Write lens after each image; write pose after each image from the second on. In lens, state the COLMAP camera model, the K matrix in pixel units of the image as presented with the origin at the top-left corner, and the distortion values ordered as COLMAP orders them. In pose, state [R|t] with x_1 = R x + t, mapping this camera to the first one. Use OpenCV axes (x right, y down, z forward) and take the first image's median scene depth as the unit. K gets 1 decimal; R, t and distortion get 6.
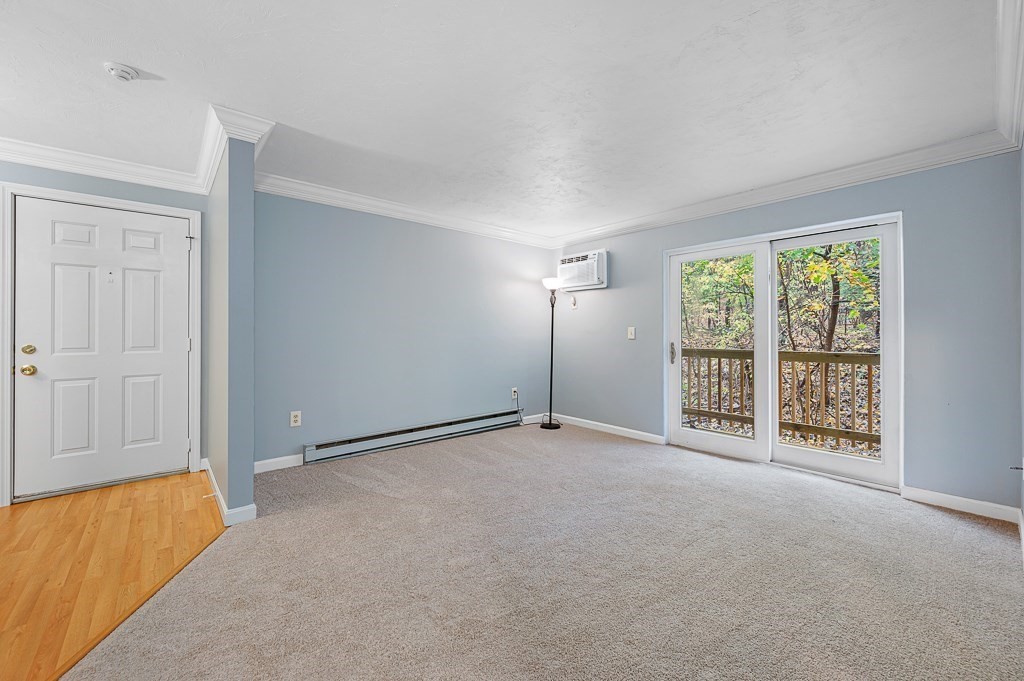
lens RADIAL K [[406.5, 0, 512.0], [0, 406.5, 340.5], [0, 0, 1]] dist [-0.000603, 0.000008]
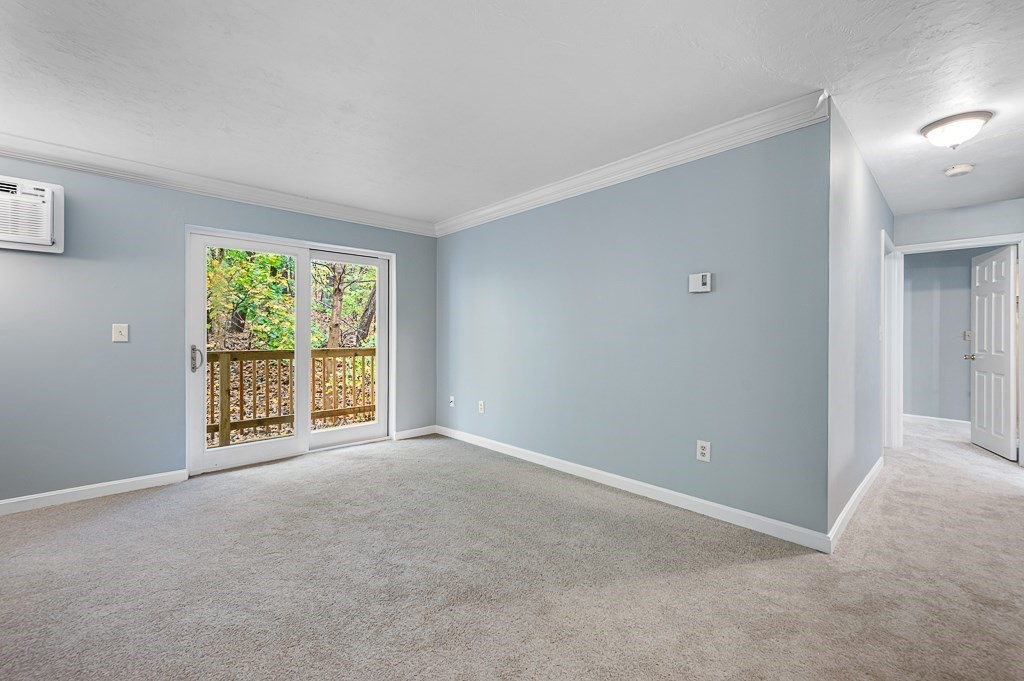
lens RADIAL K [[406.5, 0, 512.0], [0, 406.5, 340.5], [0, 0, 1]] dist [-0.000603, 0.000008]
pose [[-0.027553, -0.013050, 0.999535, -0.398382], [0.019198, 0.999723, 0.013582, -0.002548], [-0.999436, 0.019564, -0.027295, 0.408384]]
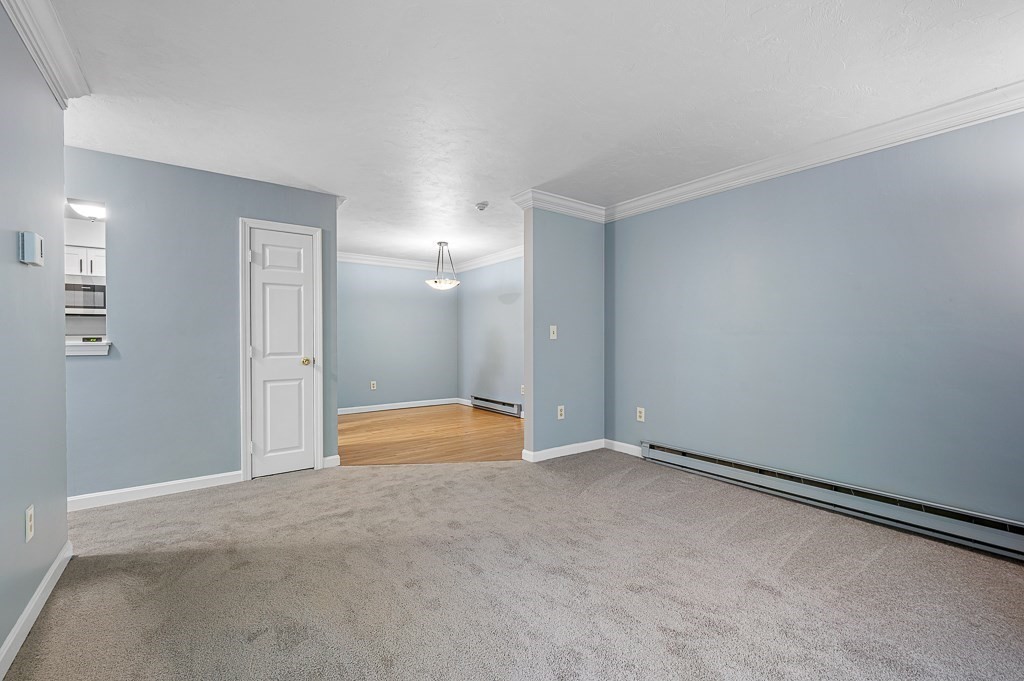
lens RADIAL K [[455.3, 0, 512.0], [0, 455.3, 340.5], [0, 0, 1]] dist [-0.000445, -0.000024]
pose [[-0.088904, 0.004009, -0.996032, 1.013008], [-0.019862, 0.999786, 0.005797, -0.009802], [0.995842, 0.020299, -0.088806, 1.068728]]
